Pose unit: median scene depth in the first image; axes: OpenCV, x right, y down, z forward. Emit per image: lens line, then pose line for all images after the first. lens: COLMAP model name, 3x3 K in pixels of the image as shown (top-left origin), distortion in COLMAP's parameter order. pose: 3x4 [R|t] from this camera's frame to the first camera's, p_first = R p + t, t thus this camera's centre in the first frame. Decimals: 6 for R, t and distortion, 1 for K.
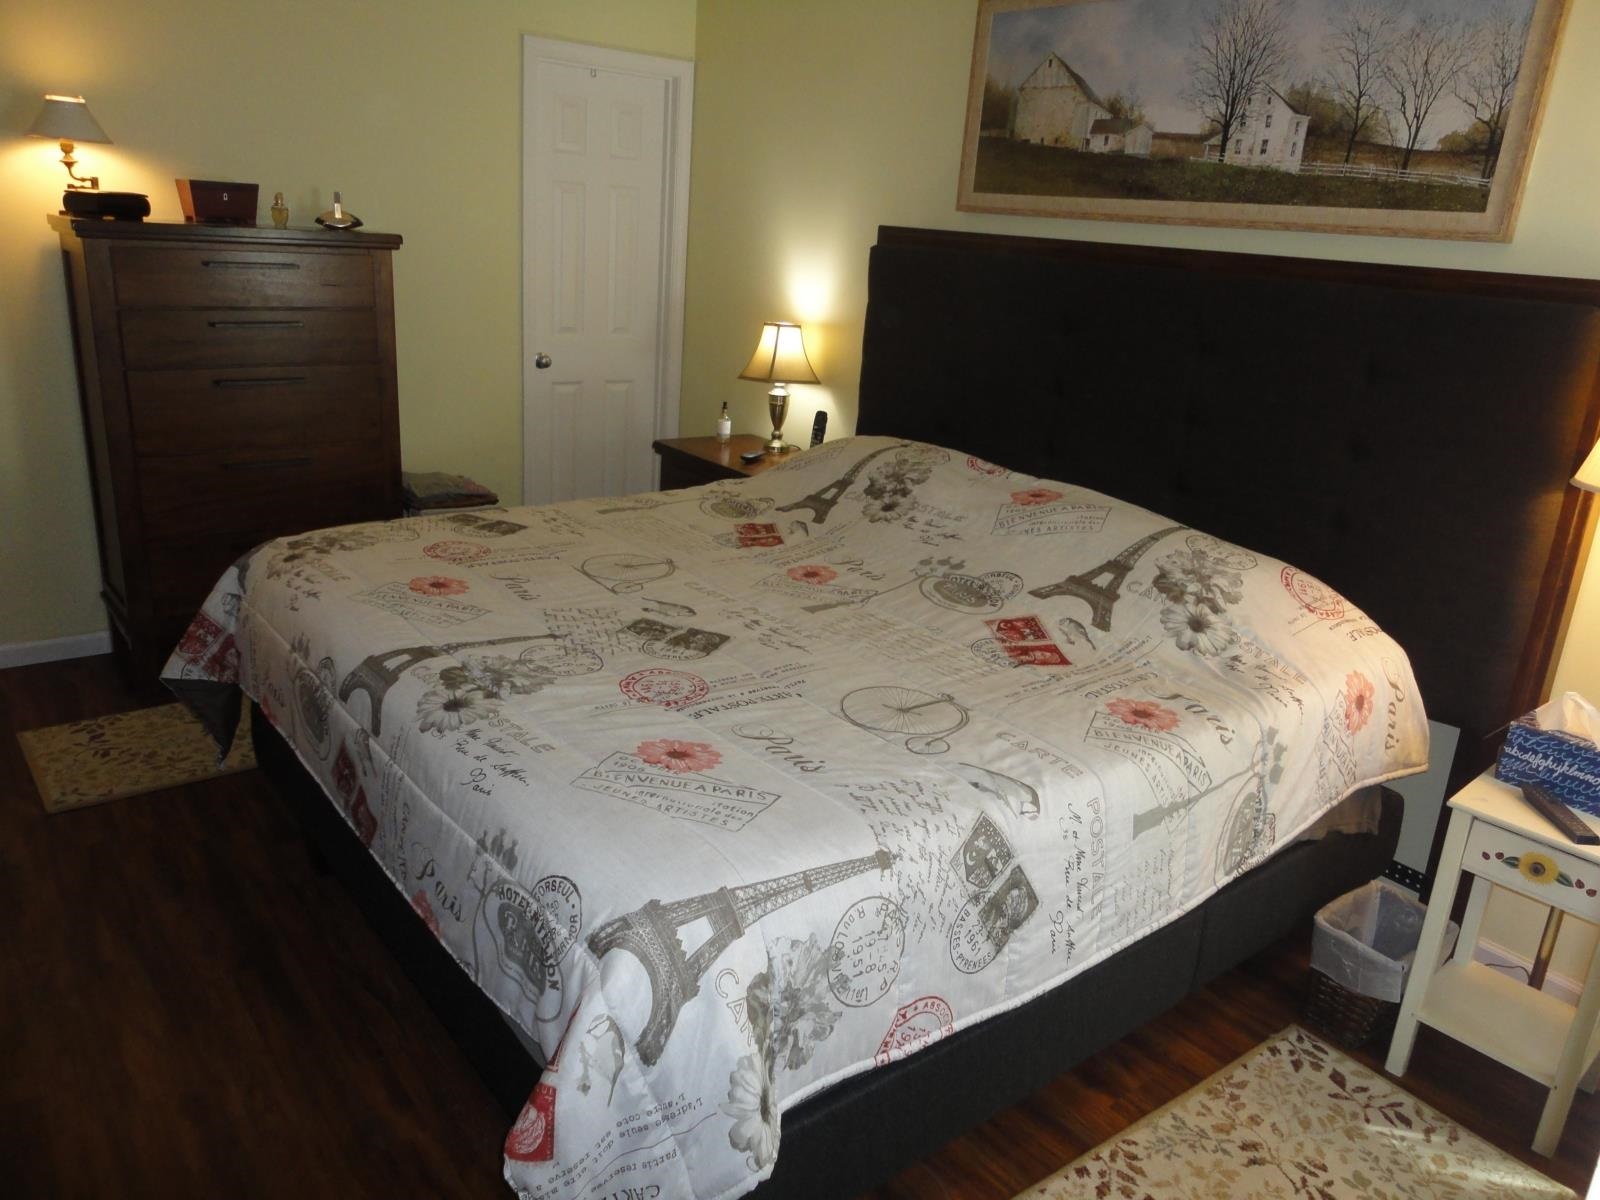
lens RADIAL K [[1169.4, 0, 794.6], [0, 1169.4, 584.9], [0, 0, 1]] dist [-0.000098, 0.001578]
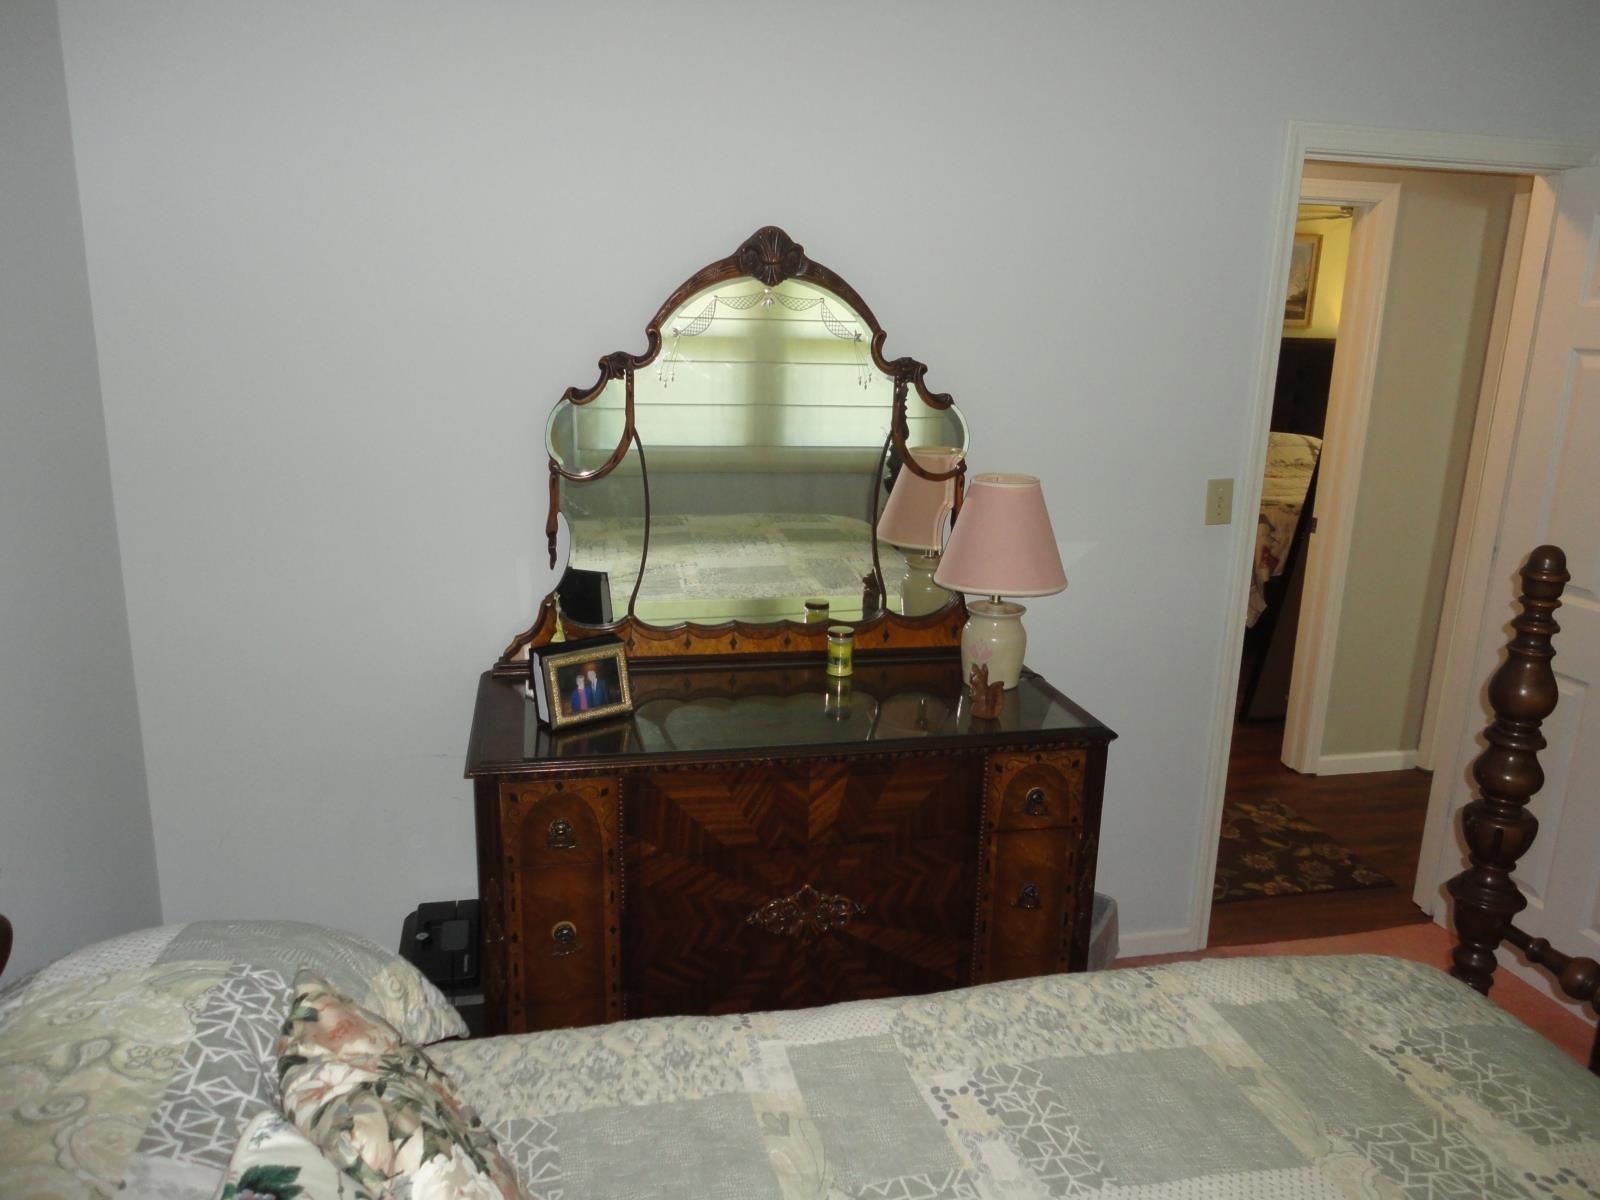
lens RADIAL K [[1169.4, 0, 789.7], [0, 1169.4, 598.8], [0, 0, 1]] dist [-0.000098, 0.001578]
pose [[0.416502, -0.279776, 0.865015, -2.559315], [0.277013, 0.945282, 0.172356, -0.462329], [-0.865904, 0.167834, 0.471214, 0.721391]]
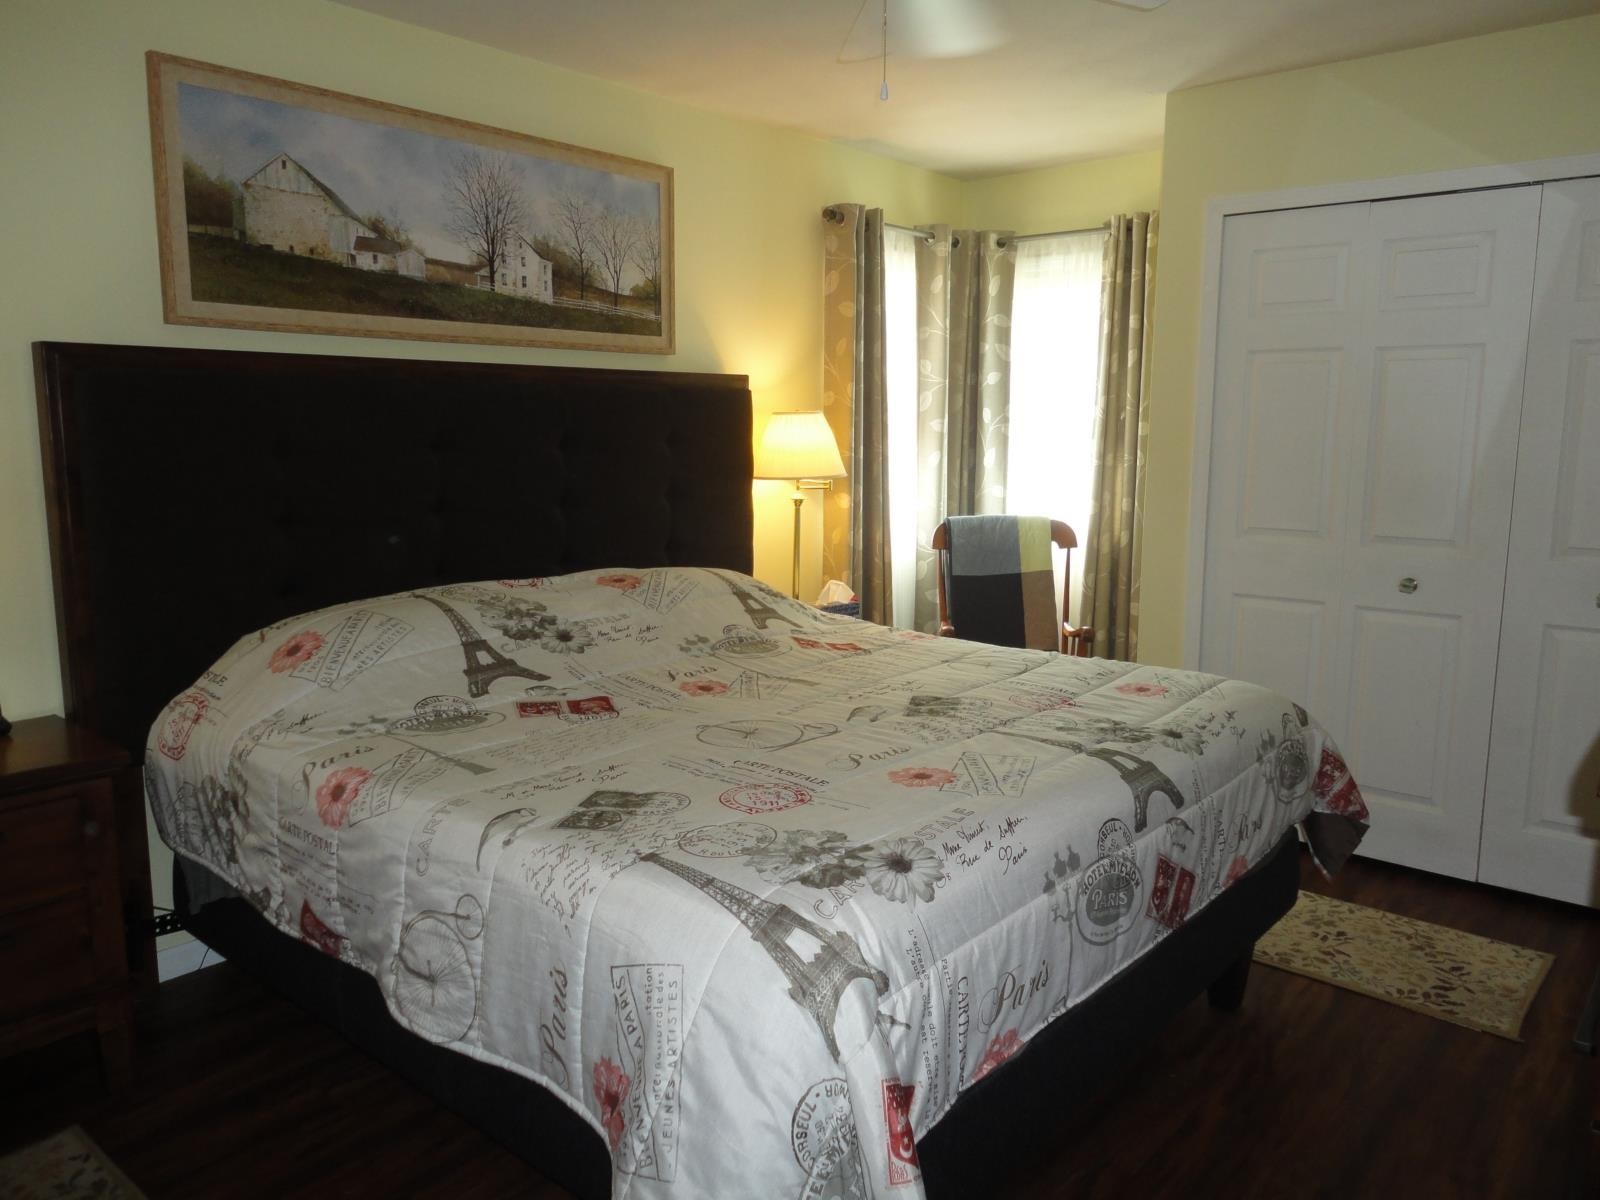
lens RADIAL K [[1169.4, 0, 799.1], [0, 1169.4, 594.1], [0, 0, 1]] dist [-0.000098, 0.001578]
pose [[-0.197570, -0.210391, 0.957446, -0.898858], [0.278680, 0.924345, 0.260623, -0.306876], [-0.939842, 0.318312, -0.123991, 0.973965]]
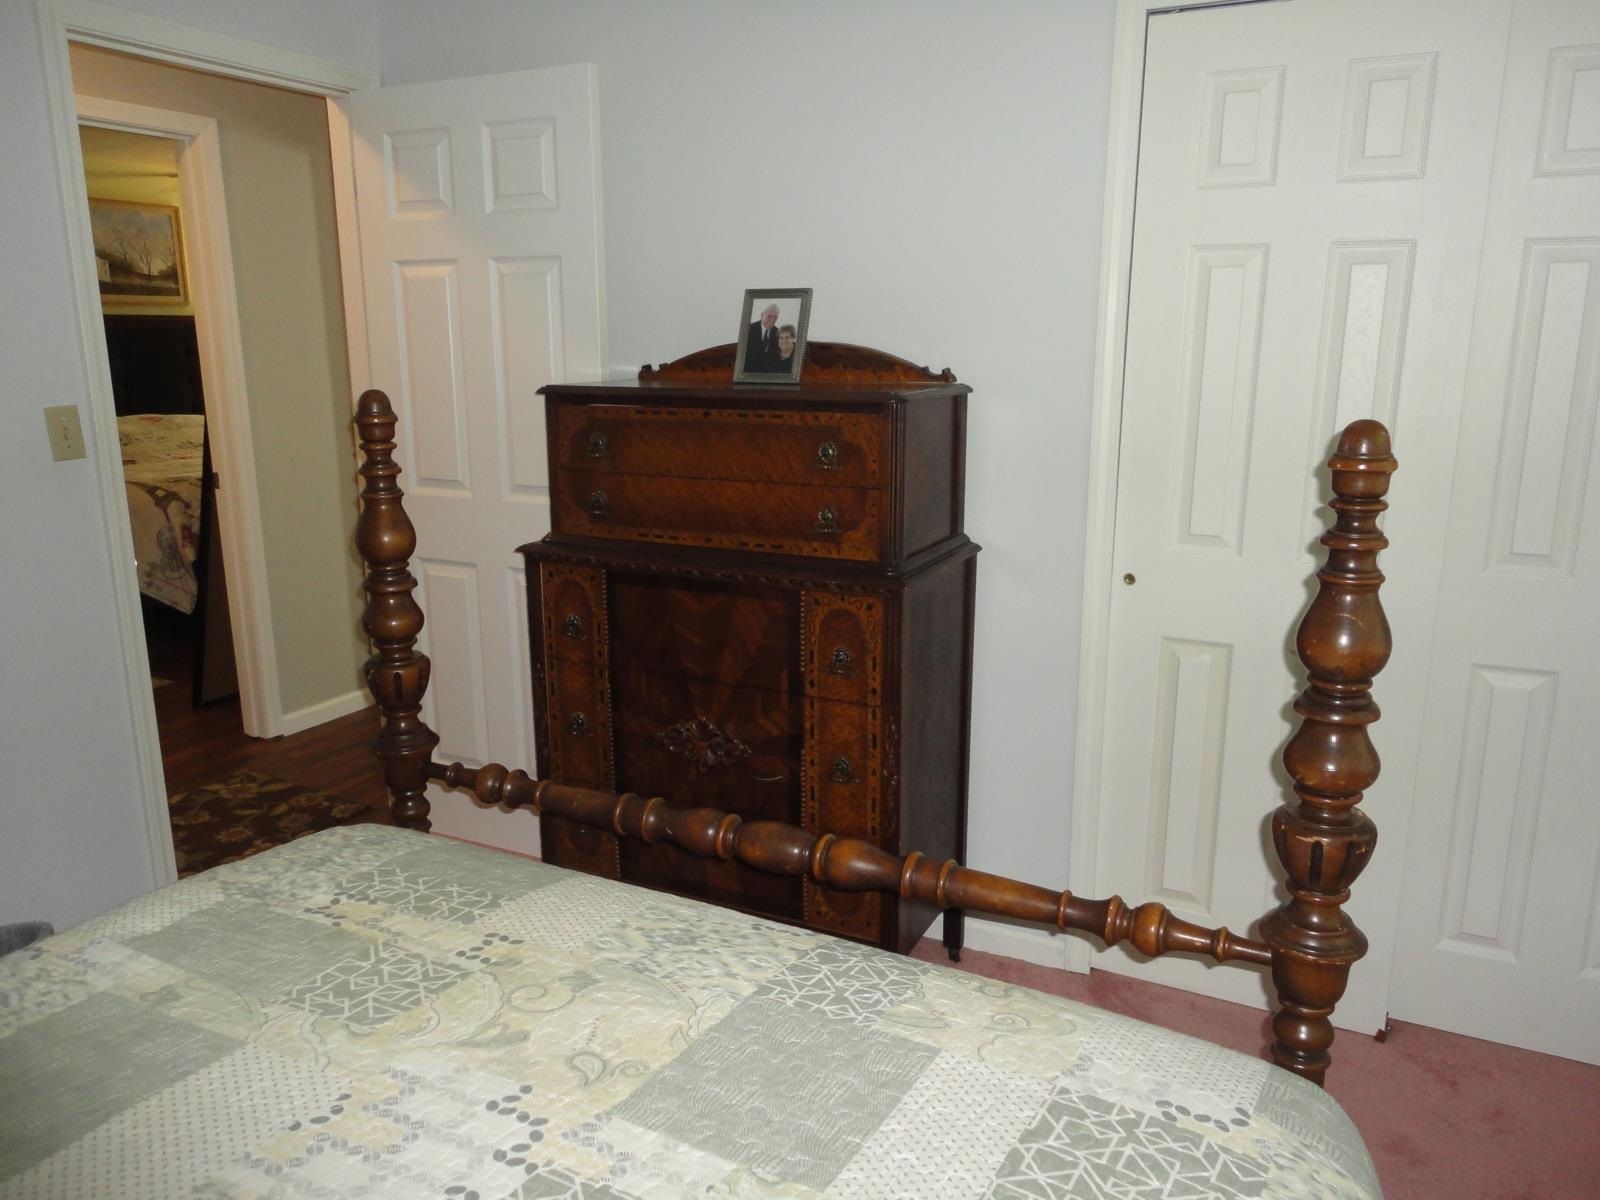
lens RADIAL K [[1169.4, 0, 812.6], [0, 1169.4, 601.5], [0, 0, 1]] dist [-0.000098, 0.001578]
pose [[-0.423887, -0.272147, 0.863861, -2.533181], [0.242205, 0.884992, 0.397651, -0.366970], [-0.872729, 0.377790, -0.309221, 0.692571]]
